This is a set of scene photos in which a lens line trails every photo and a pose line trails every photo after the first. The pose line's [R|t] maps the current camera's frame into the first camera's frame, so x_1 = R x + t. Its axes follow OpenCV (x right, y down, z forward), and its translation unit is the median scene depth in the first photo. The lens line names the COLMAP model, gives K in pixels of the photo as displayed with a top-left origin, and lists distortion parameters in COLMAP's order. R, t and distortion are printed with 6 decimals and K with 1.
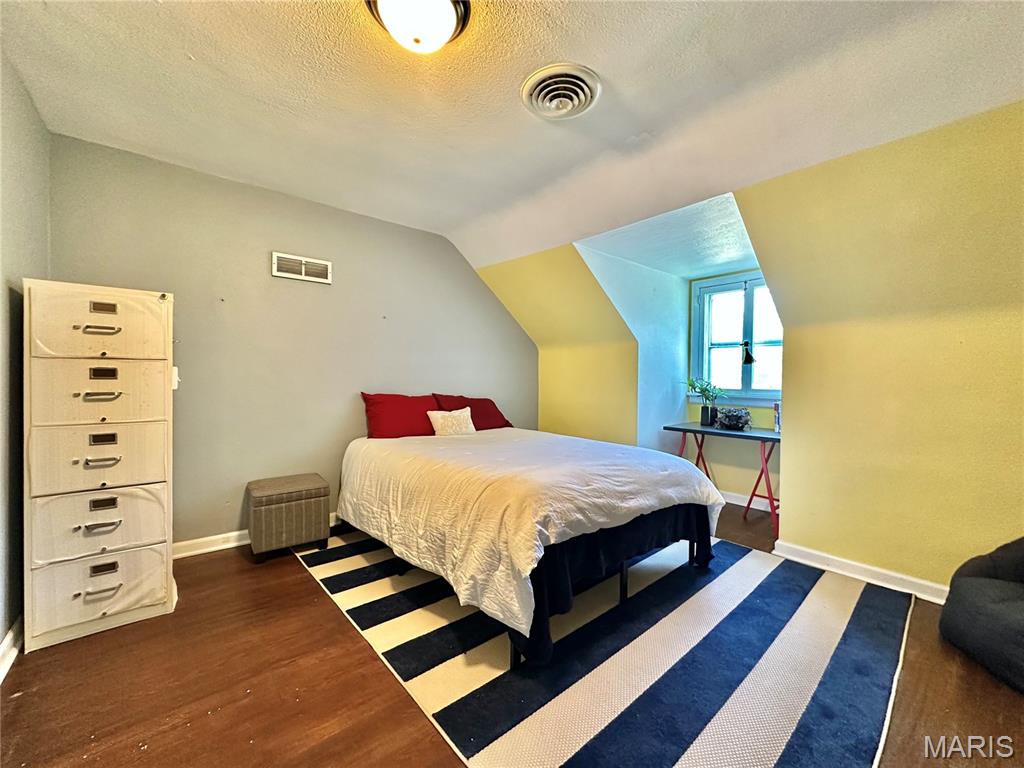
lens RADIAL K [[407.9, 0, 512.6], [0, 407.9, 384.4], [0, 0, 1]] dist [-0.001640, 0.000584]
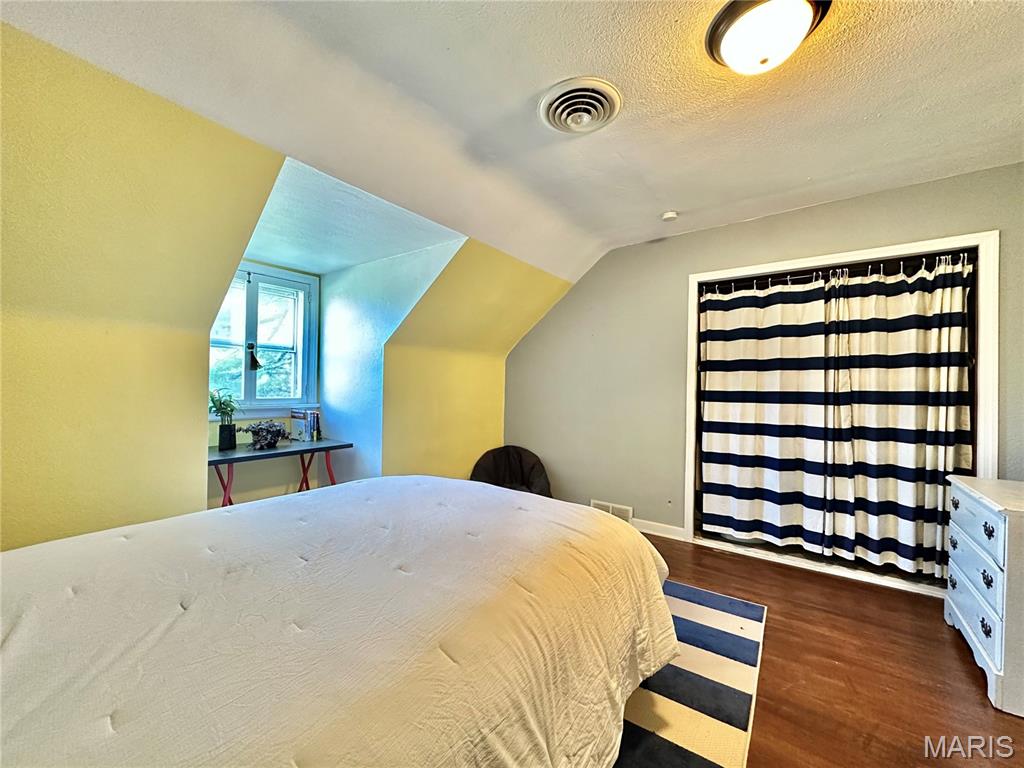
lens RADIAL K [[407.9, 0, 512.6], [0, 407.9, 384.4], [0, 0, 1]] dist [-0.001640, 0.000584]
pose [[-0.239431, -0.010732, 0.970854, -0.452927], [-0.000369, 0.999940, 0.010962, -0.034175], [-0.970913, 0.002267, -0.239421, 0.786588]]
